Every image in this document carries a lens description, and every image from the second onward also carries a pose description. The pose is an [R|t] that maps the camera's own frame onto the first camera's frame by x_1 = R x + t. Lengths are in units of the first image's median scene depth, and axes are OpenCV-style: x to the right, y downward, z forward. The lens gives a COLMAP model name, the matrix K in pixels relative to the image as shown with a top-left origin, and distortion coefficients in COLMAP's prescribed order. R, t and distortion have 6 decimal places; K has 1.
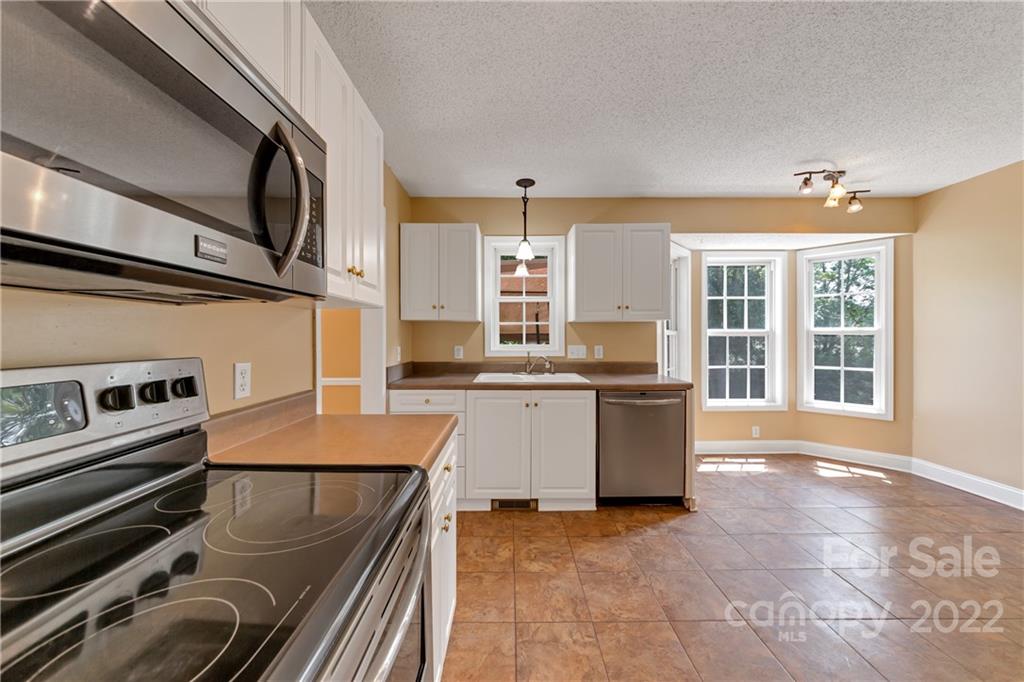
lens RADIAL K [[363.6, 0, 507.8], [0, 363.6, 338.2], [0, 0, 1]] dist [-0.000614, -0.000952]
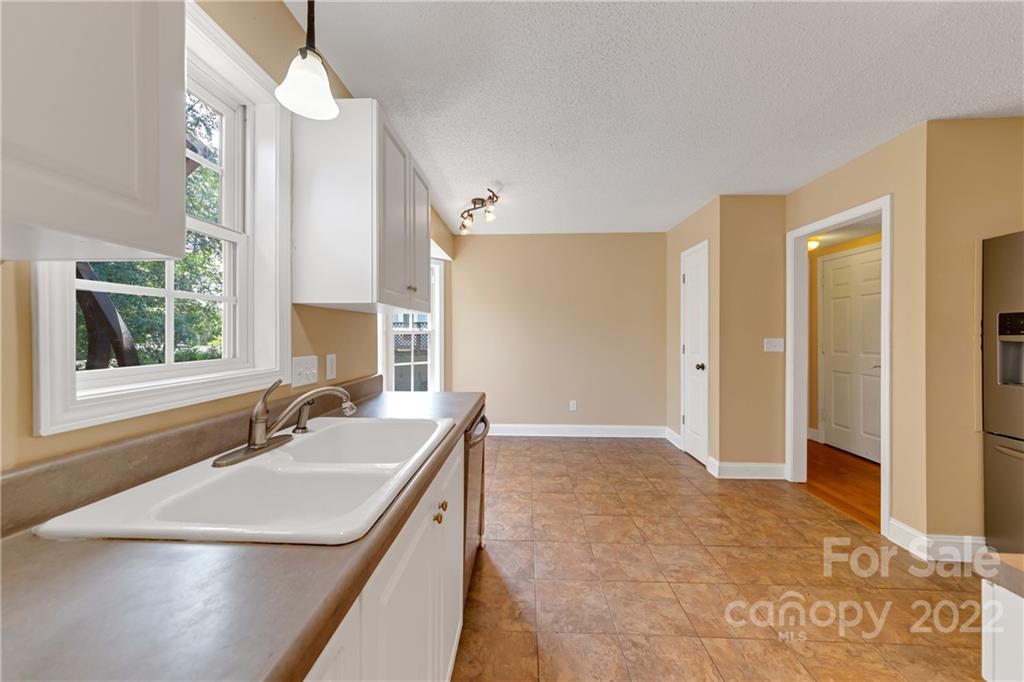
lens RADIAL K [[363.6, 0, 517.7], [0, 363.6, 334.3], [0, 0, 1]] dist [-0.000614, -0.000952]
pose [[0.025686, 0.002426, 0.999667, -0.249896], [-0.000162, 0.999997, -0.002423, -0.006264], [-0.999670, -0.000099, 0.025686, 0.694266]]
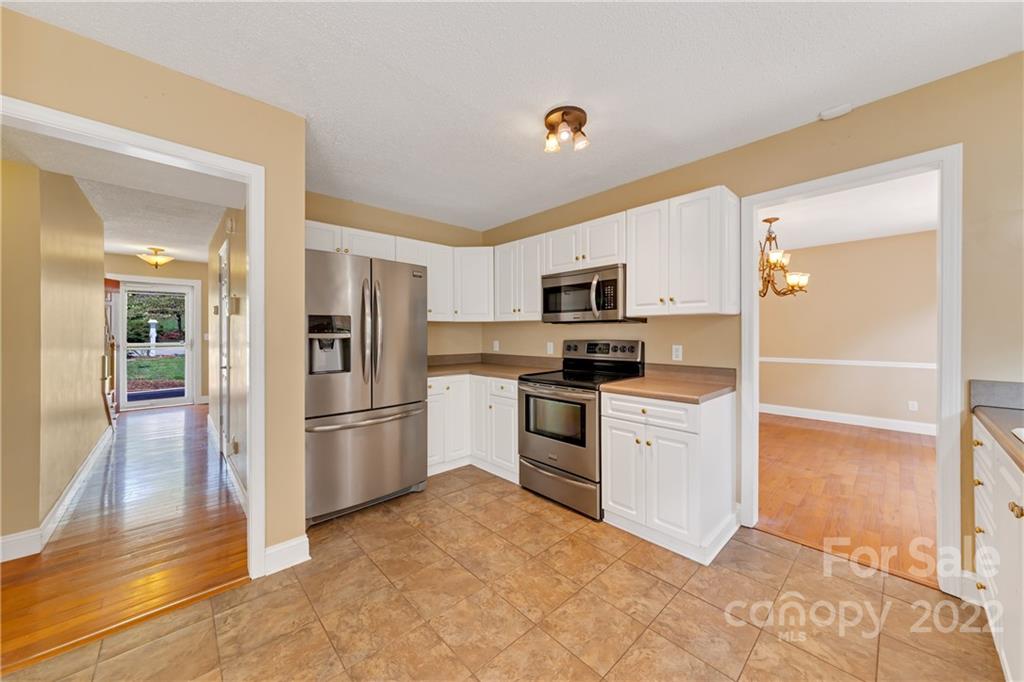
lens RADIAL K [[363.6, 0, 519.9], [0, 363.6, 332.5], [0, 0, 1]] dist [-0.000614, -0.000952]
pose [[-0.722826, 0.000983, -0.691029, 0.549793], [0.000855, 0.999999, 0.000528, -0.003984], [0.691029, -0.000209, -0.722827, 0.701523]]
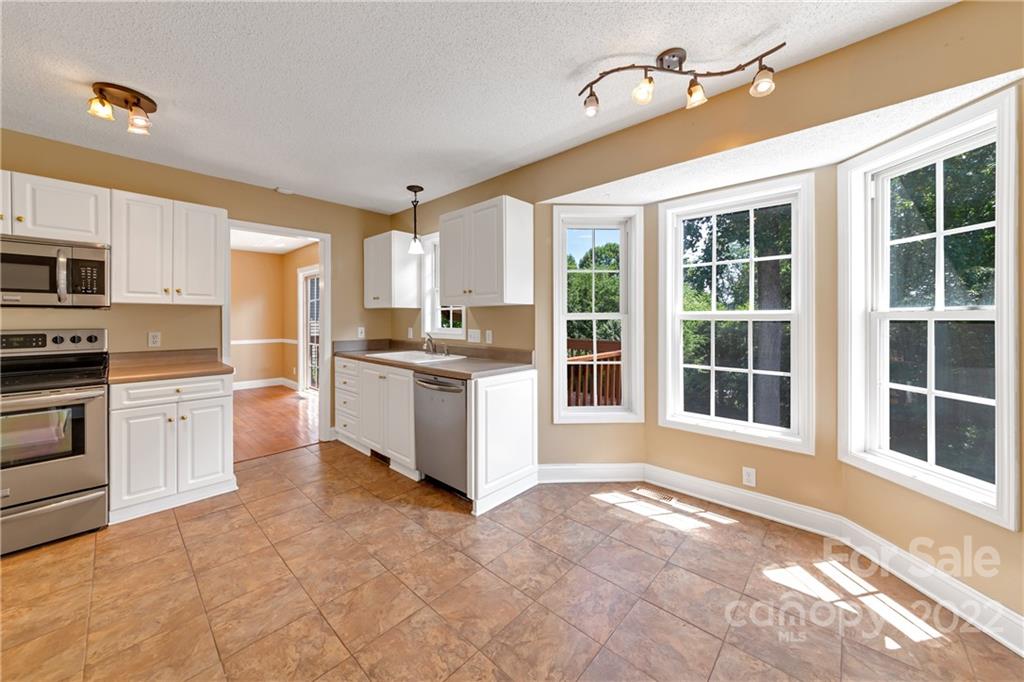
lens RADIAL K [[363.6, 0, 499.4], [0, 363.6, 318.6], [0, 0, 1]] dist [-0.000614, -0.000952]
pose [[0.725011, 0.002679, -0.688732, 0.909503], [-0.005034, 0.999986, -0.001409, -0.009484], [0.688719, 0.004488, 0.725014, 0.297187]]
